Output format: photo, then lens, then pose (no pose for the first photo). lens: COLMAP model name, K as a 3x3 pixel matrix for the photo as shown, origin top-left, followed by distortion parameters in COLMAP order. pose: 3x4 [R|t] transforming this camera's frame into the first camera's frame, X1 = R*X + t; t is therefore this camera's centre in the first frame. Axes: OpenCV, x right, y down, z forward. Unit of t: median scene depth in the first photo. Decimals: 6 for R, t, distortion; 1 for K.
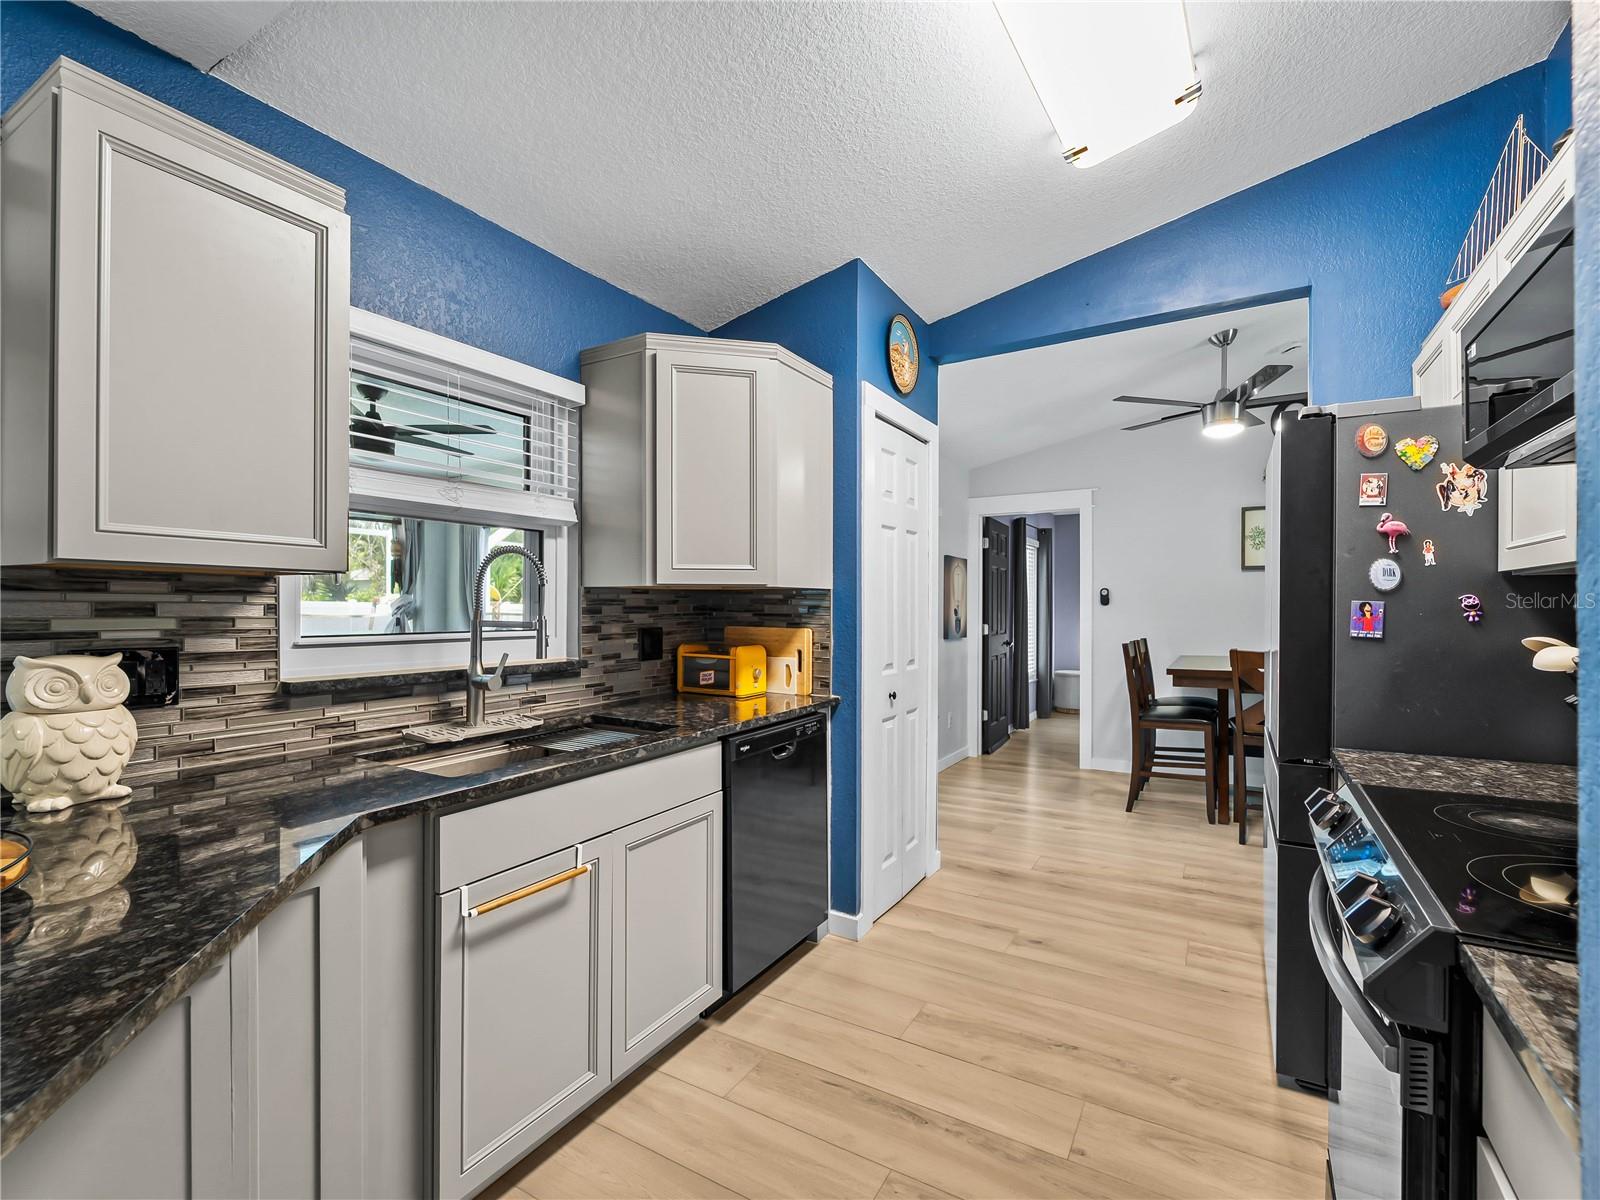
lens RADIAL K [[730.8, 0, 803.6], [0, 730.8, 608.8], [0, 0, 1]] dist [-0.001987, -0.000684]
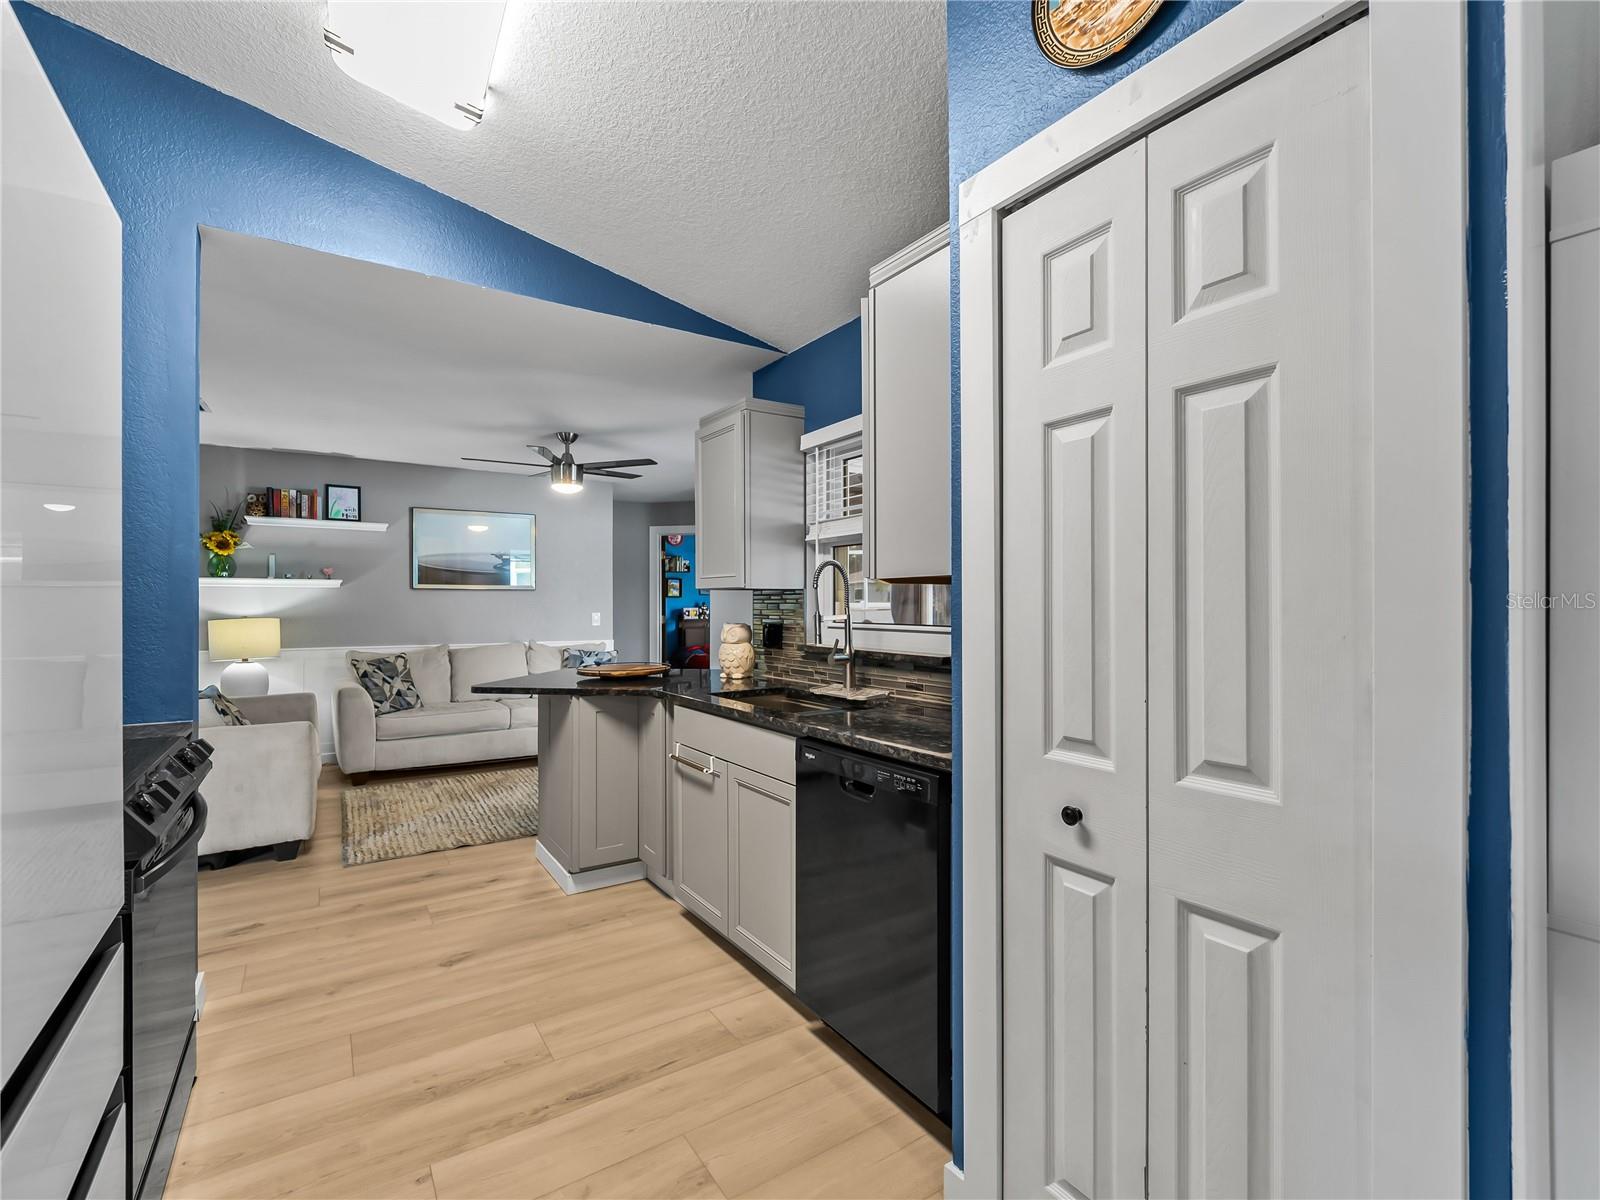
lens RADIAL K [[725.7, 0, 804.6], [0, 725.7, 606.3], [0, 0, 1]] dist [-0.002569, -0.000321]
pose [[-0.435405, 0.001015, -0.900234, 0.599320], [-0.002890, 0.999993, 0.002525, -0.002810], [0.900230, 0.003701, -0.435399, 1.103040]]
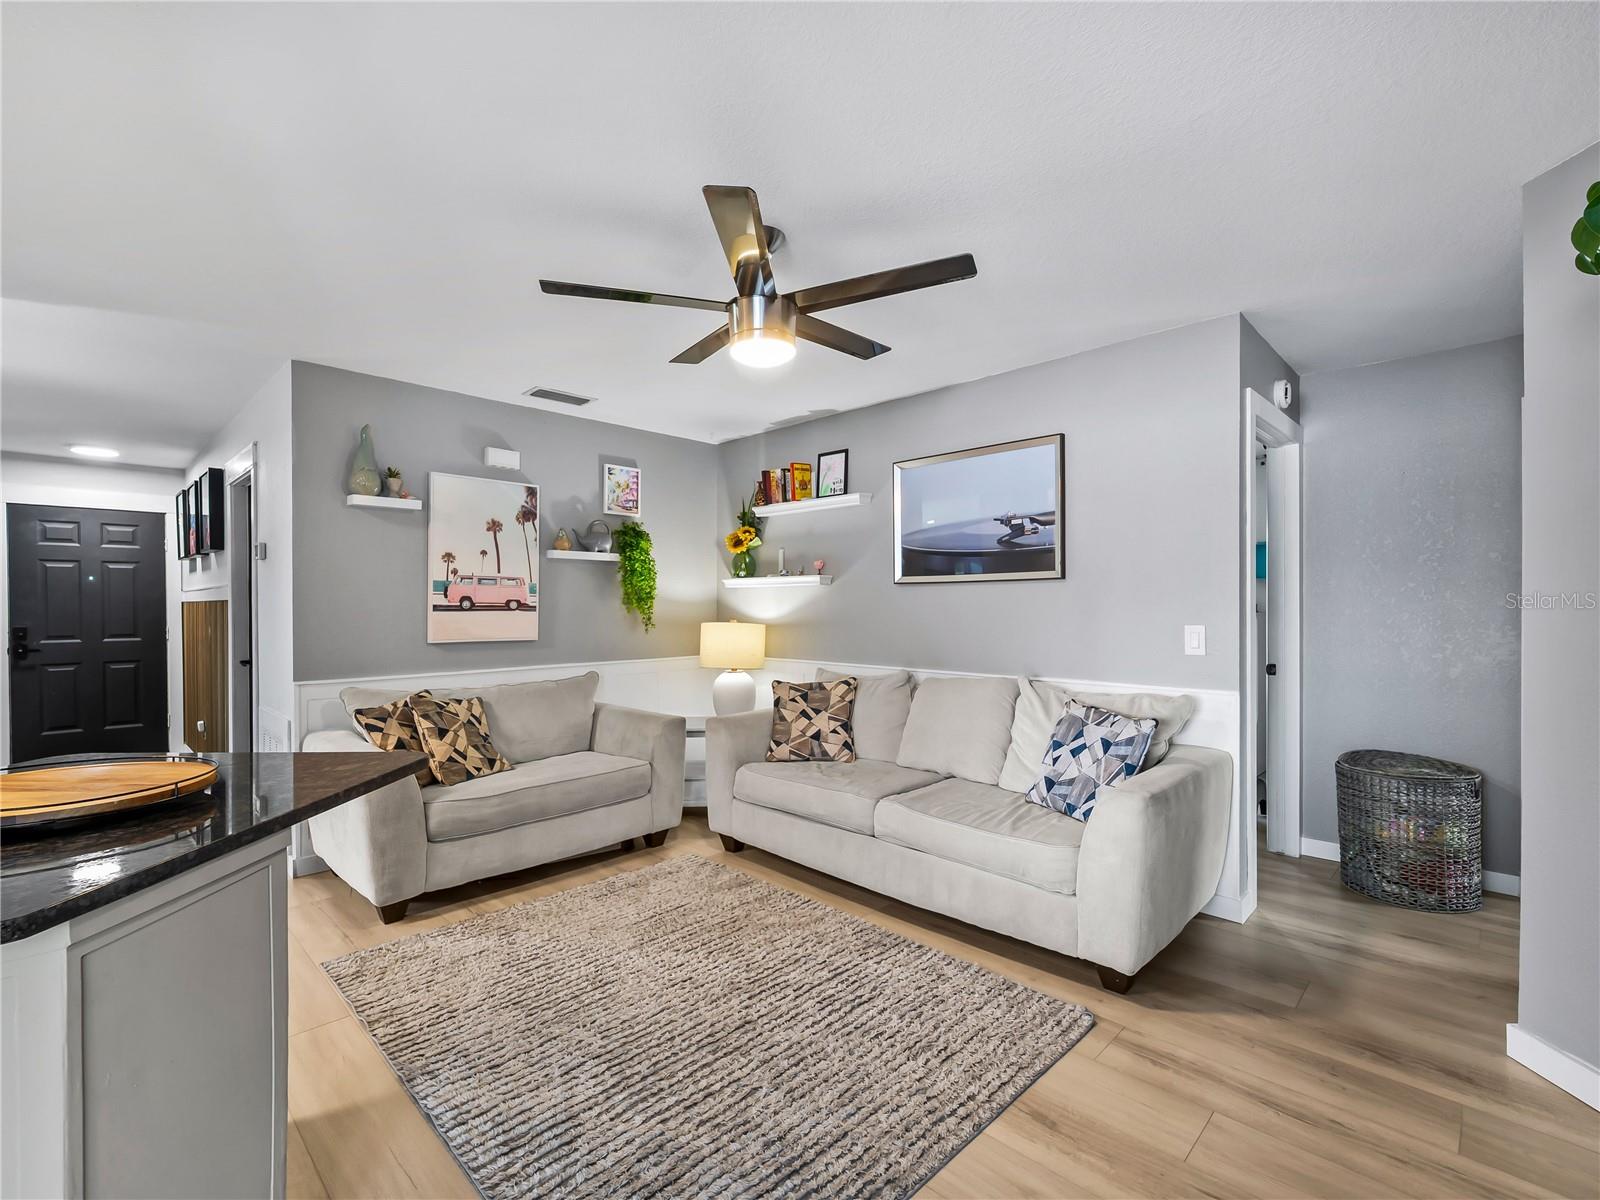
lens RADIAL K [[728.0, 0, 802.4], [0, 728.0, 613.0], [0, 0, 1]] dist [-0.000494, -0.000381]
pose [[-0.969815, -0.004088, 0.243806, -0.968747], [-0.001523, 0.999942, 0.010707, -0.002495], [-0.243835, 0.010013, -0.969765, 0.592657]]
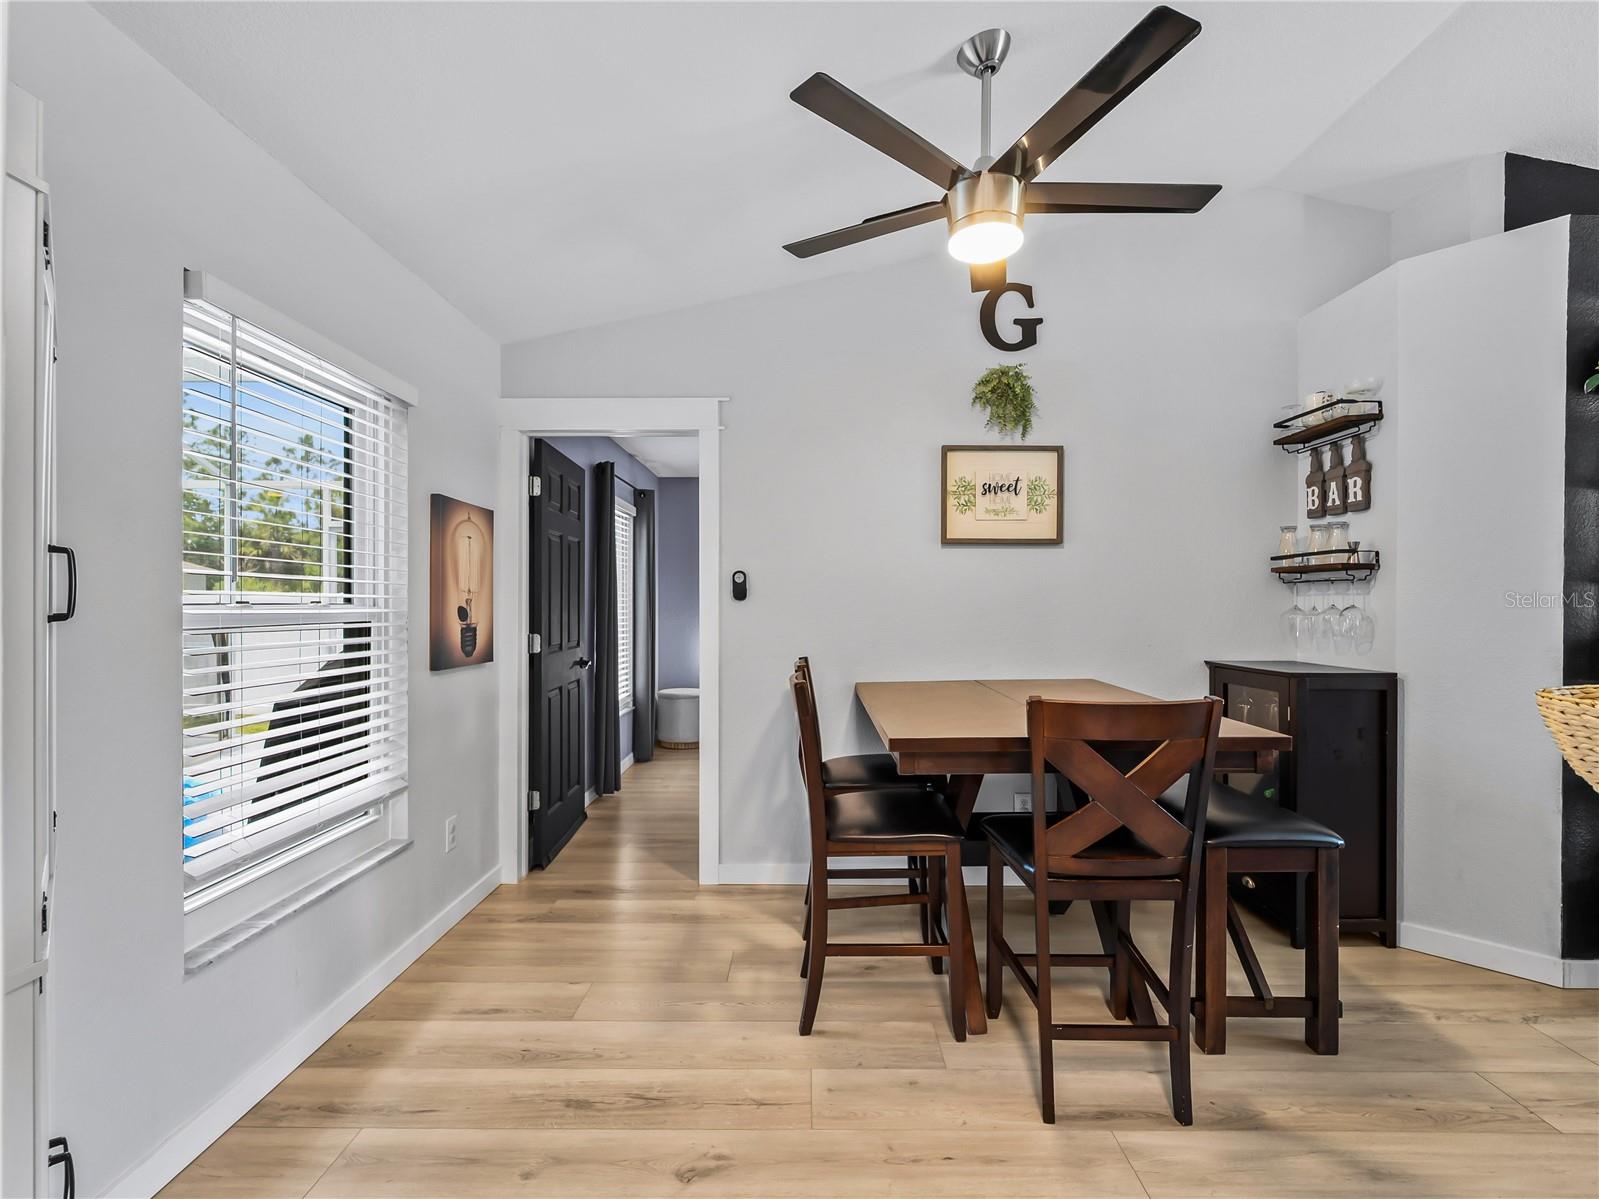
lens RADIAL K [[730.4, 0, 803.1], [0, 730.4, 608.3], [0, 0, 1]] dist [-0.001987, -0.000684]
pose [[0.865846, -0.002853, 0.500302, 0.327017], [0.000715, 0.999990, 0.004464, -0.001877], [-0.500310, -0.003507, 0.865839, 0.932954]]
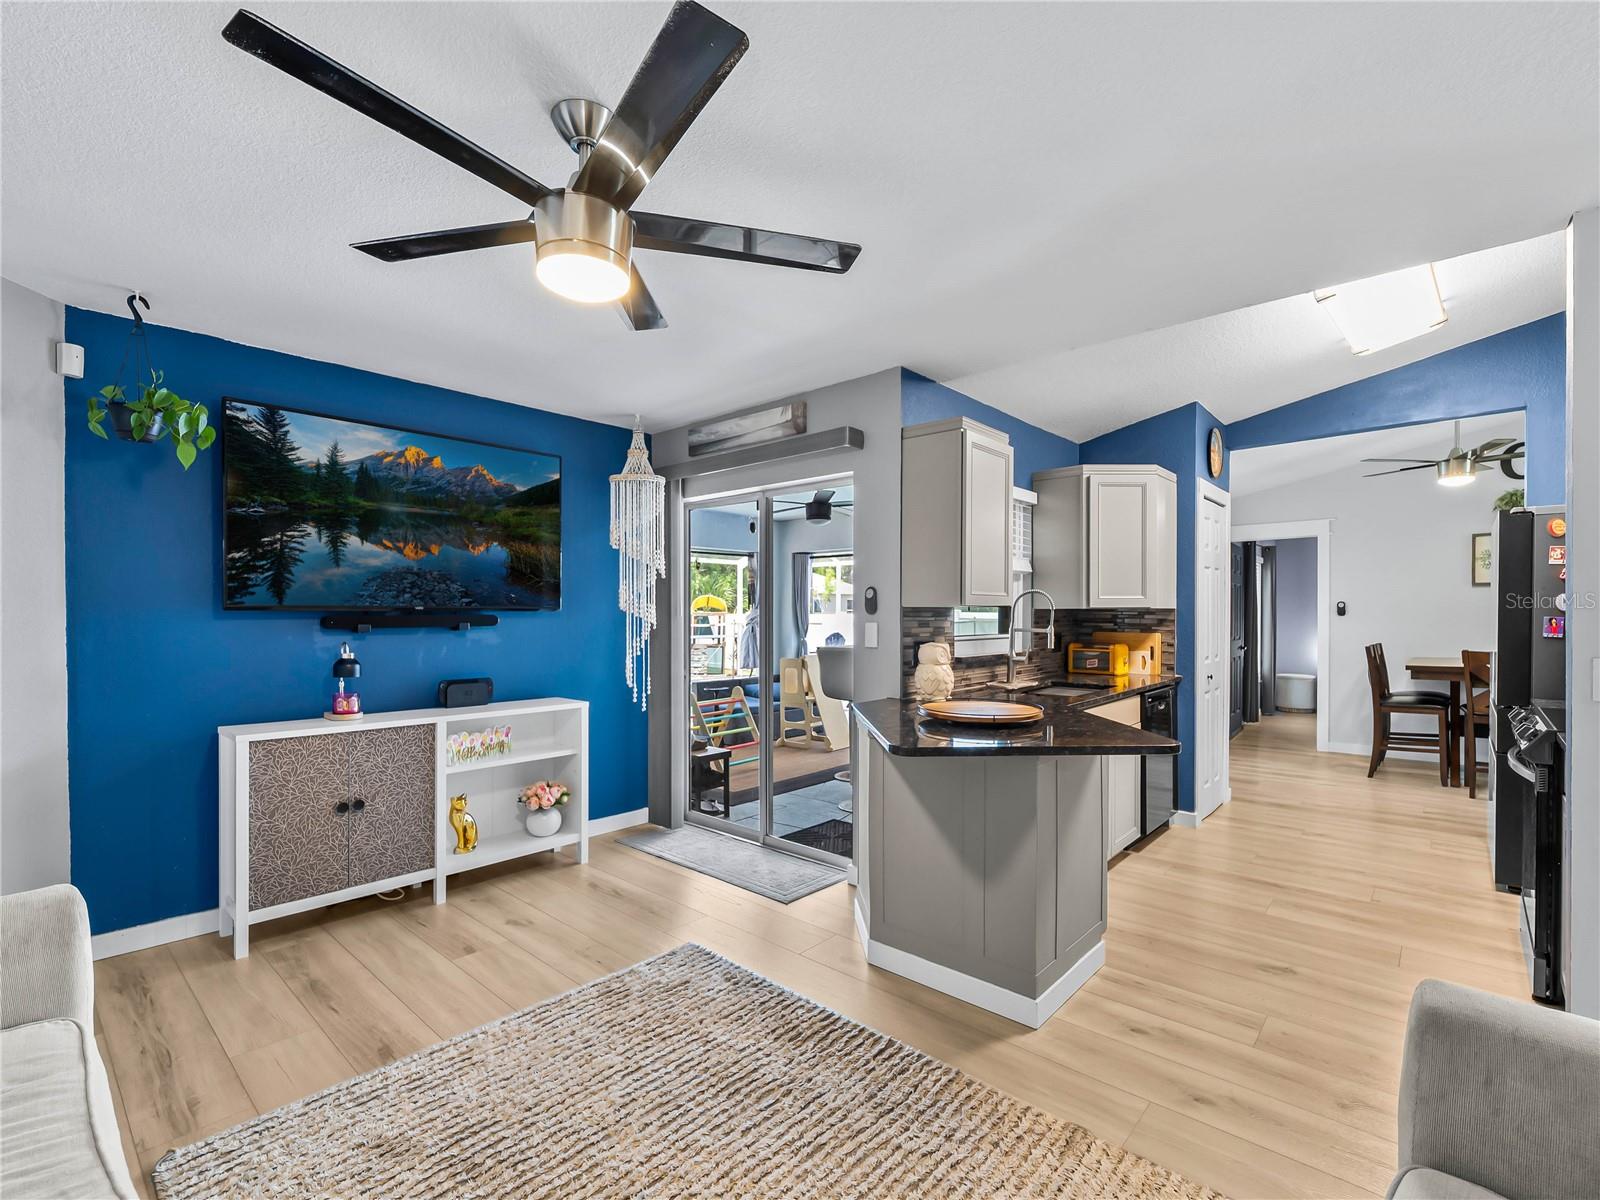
lens RADIAL K [[733.7, 0, 805.1], [0, 733.7, 621.4], [0, 0, 1]] dist [-0.002453, -0.000520]
pose [[0.980612, -0.001918, -0.195948, -0.437559], [0.003283, 0.999973, 0.006643, -0.012429], [0.195930, -0.007157, 0.980592, -0.721823]]
